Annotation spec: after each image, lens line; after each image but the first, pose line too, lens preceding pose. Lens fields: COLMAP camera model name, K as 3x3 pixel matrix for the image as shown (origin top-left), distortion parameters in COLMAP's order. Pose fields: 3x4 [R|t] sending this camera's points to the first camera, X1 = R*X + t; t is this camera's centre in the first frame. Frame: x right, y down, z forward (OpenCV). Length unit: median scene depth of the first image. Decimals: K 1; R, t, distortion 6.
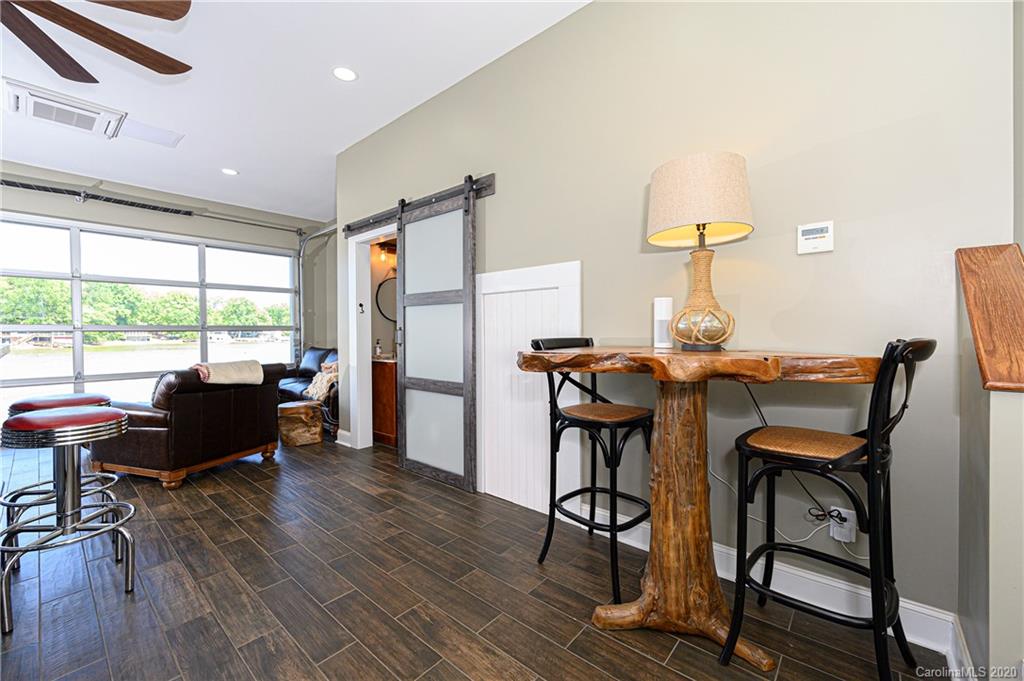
lens RADIAL K [[415.6, 0, 512.0], [0, 415.6, 340.5], [0, 0, 1]] dist [-0.002863, -0.000329]
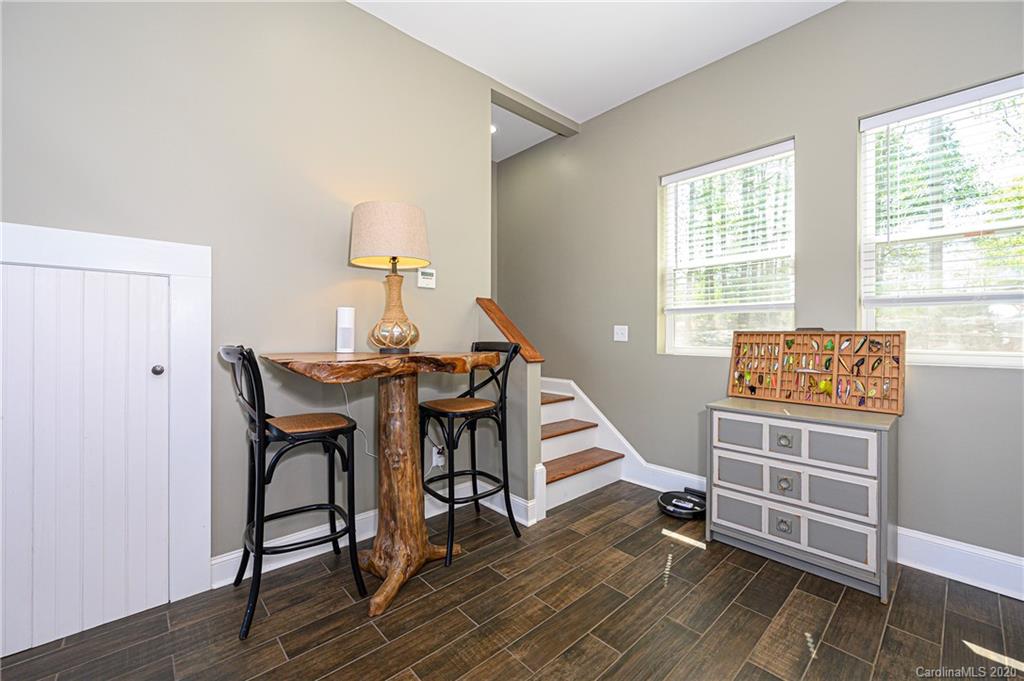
lens RADIAL K [[415.6, 0, 512.0], [0, 415.6, 340.5], [0, 0, 1]] dist [-0.002863, -0.000329]
pose [[0.116259, -0.004596, 0.993208, -0.719347], [0.017854, 0.999837, 0.002536, -0.010774], [-0.993058, 0.017437, 0.116322, 0.462463]]
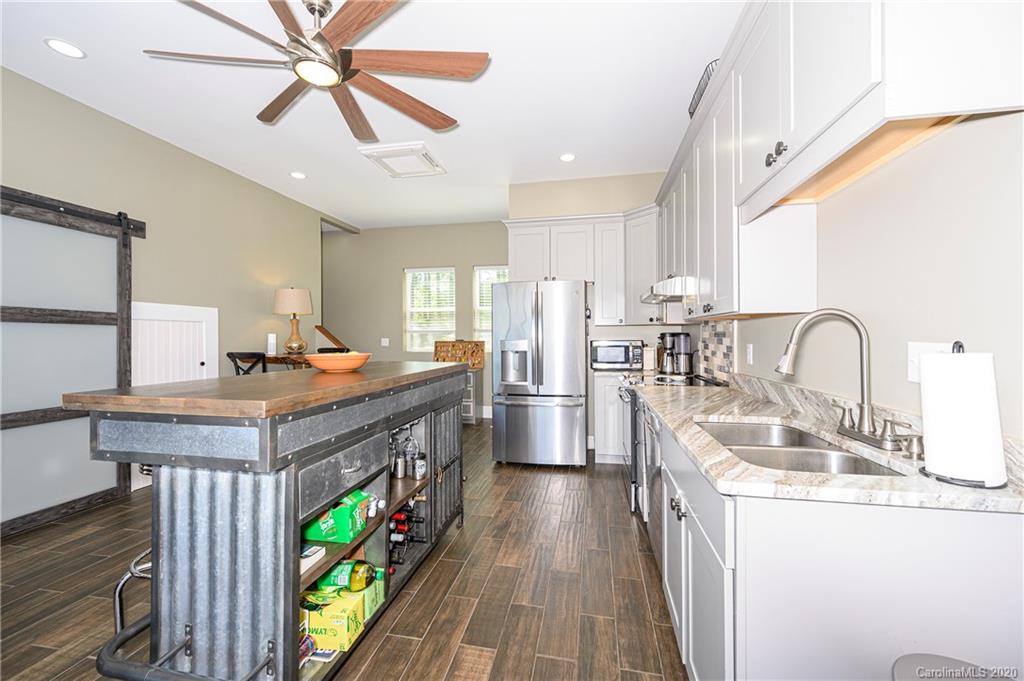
lens RADIAL K [[415.6, 0, 512.0], [0, 415.6, 340.5], [0, 0, 1]] dist [-0.002863, -0.000329]
pose [[-0.501635, 0.005740, 0.865061, -2.579394], [0.030608, 0.999470, 0.011117, -0.049656], [-0.864538, 0.032054, -0.501544, 1.066765]]
